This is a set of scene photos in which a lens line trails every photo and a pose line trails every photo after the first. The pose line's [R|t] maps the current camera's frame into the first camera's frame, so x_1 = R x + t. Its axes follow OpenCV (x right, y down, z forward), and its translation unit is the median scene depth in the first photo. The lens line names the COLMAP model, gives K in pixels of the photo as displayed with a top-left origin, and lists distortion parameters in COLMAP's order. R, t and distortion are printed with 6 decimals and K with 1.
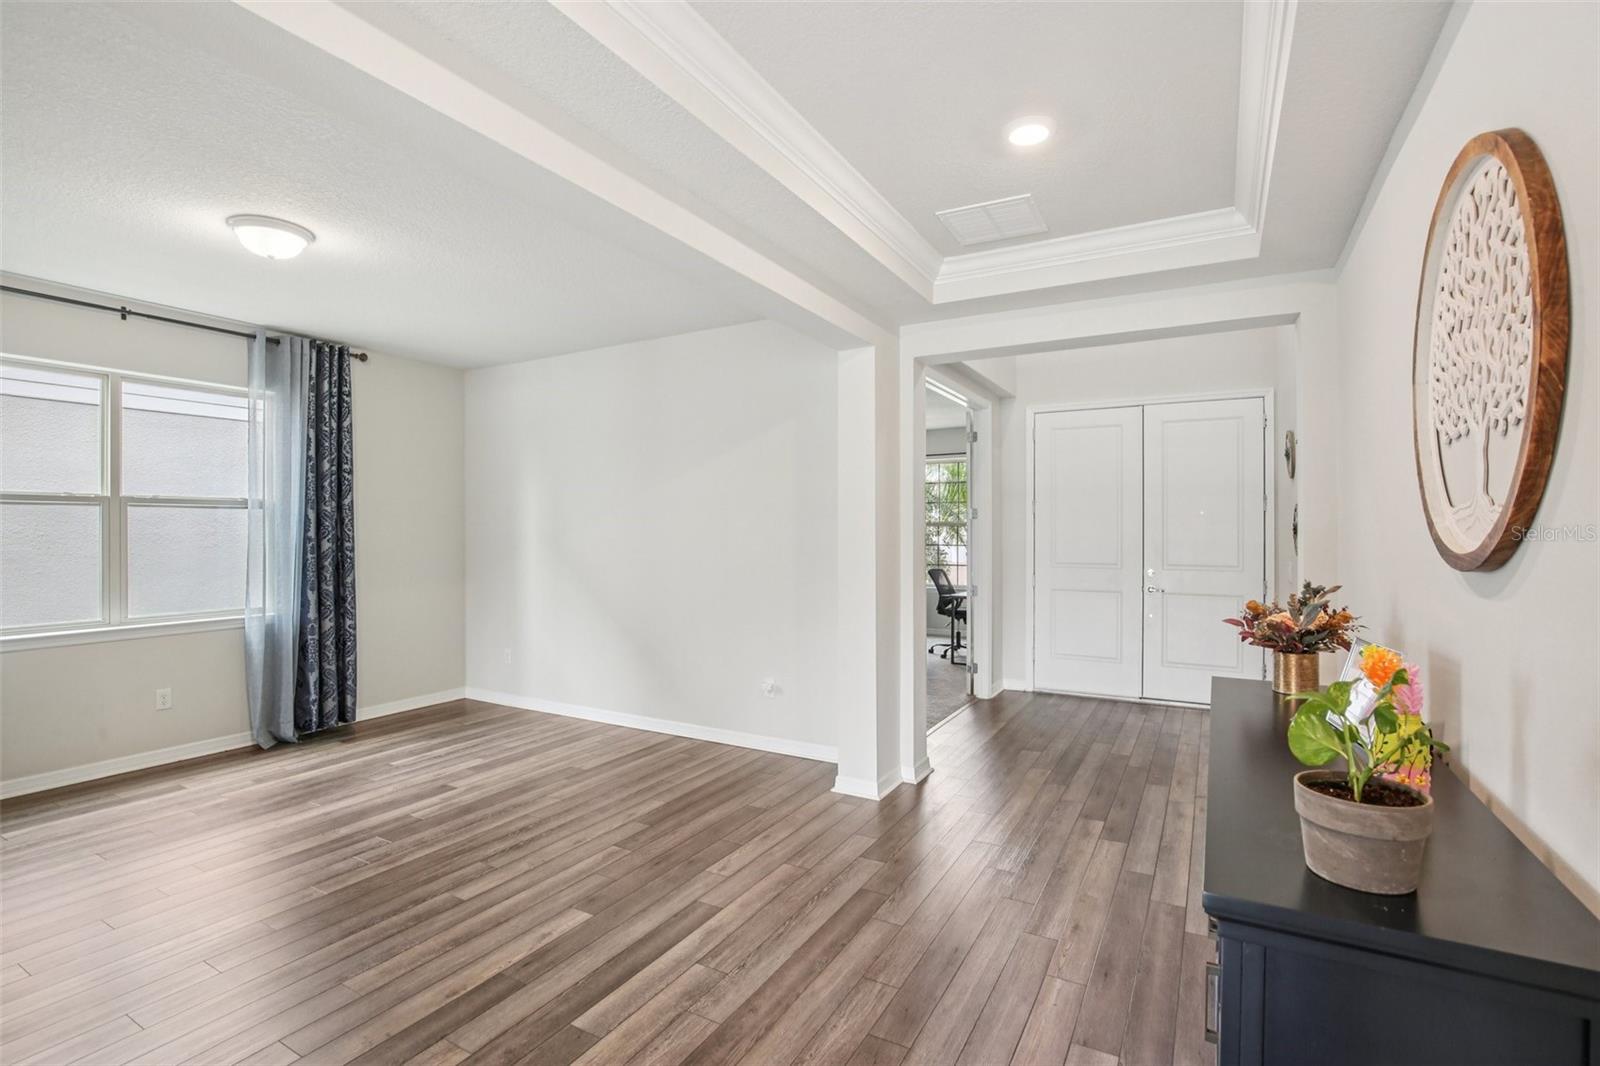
lens RADIAL K [[744.7, 0, 772.6], [0, 744.7, 537.5], [0, 0, 1]] dist [-0.036712, -0.000076]
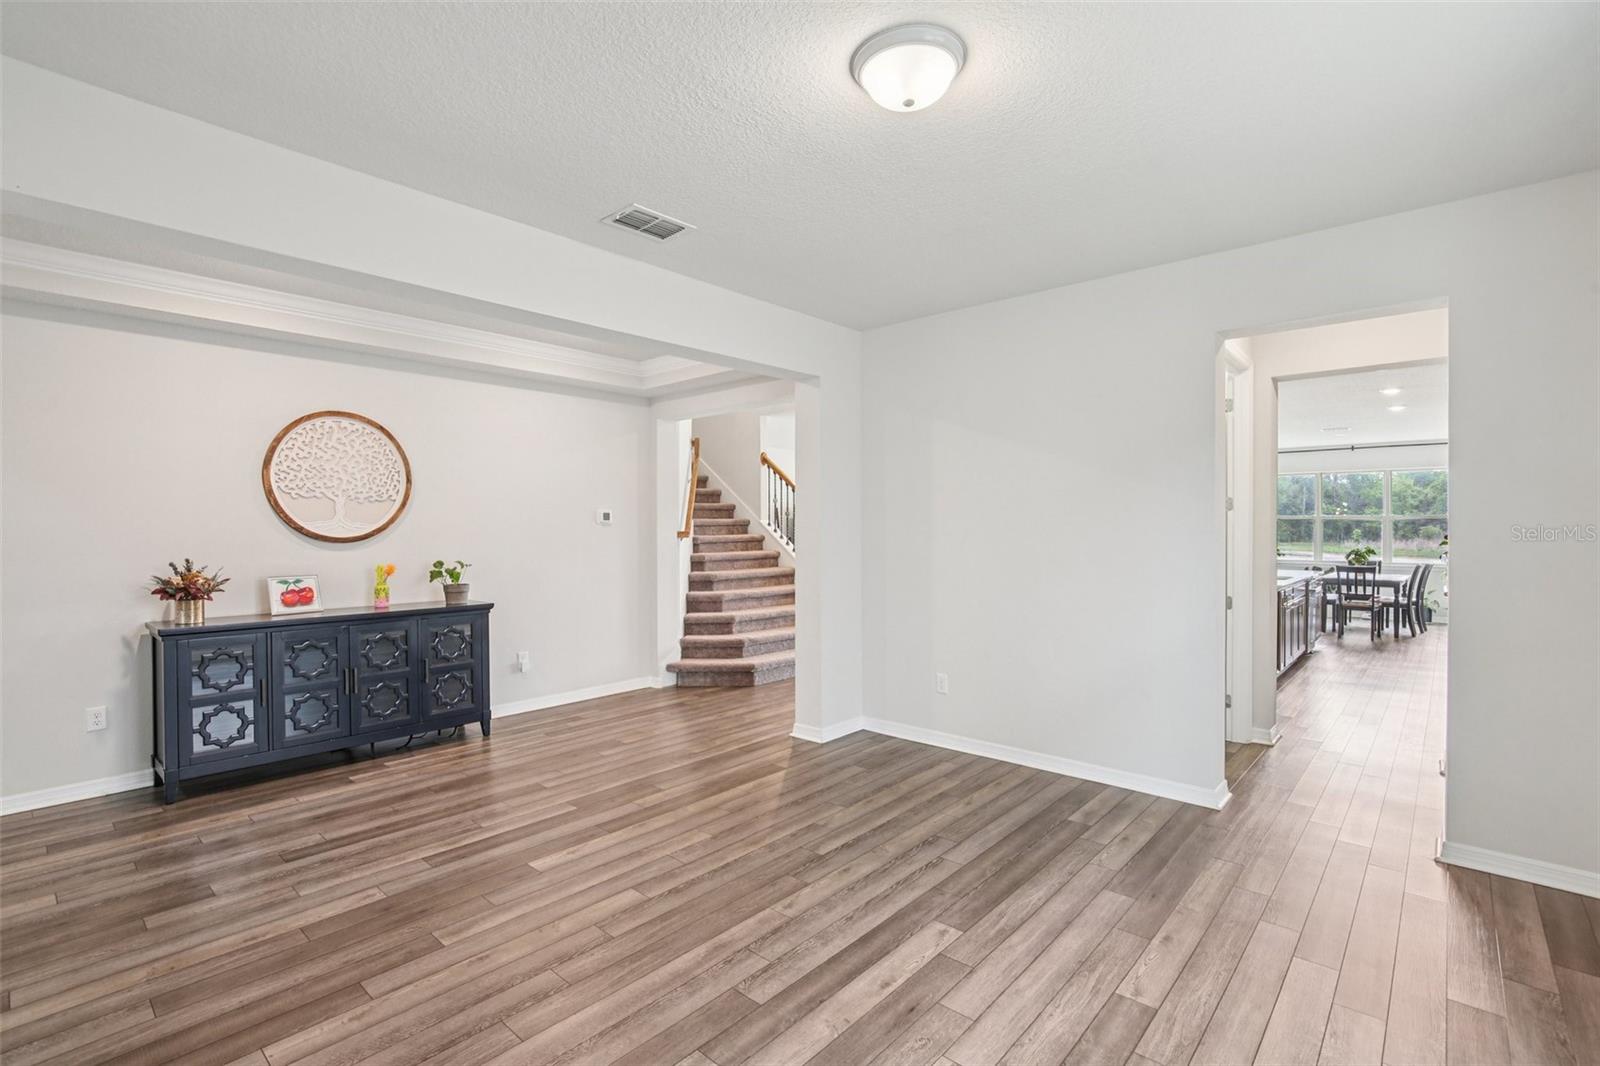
lens RADIAL K [[748.1, 0, 786.4], [0, 748.1, 523.7], [0, 0, 1]] dist [-0.020058, 0.000274]
pose [[-0.979559, 0.005431, 0.201083, -0.718675], [0.006296, 0.999973, 0.003661, -0.017135], [-0.201057, 0.004853, -0.979567, 1.681037]]
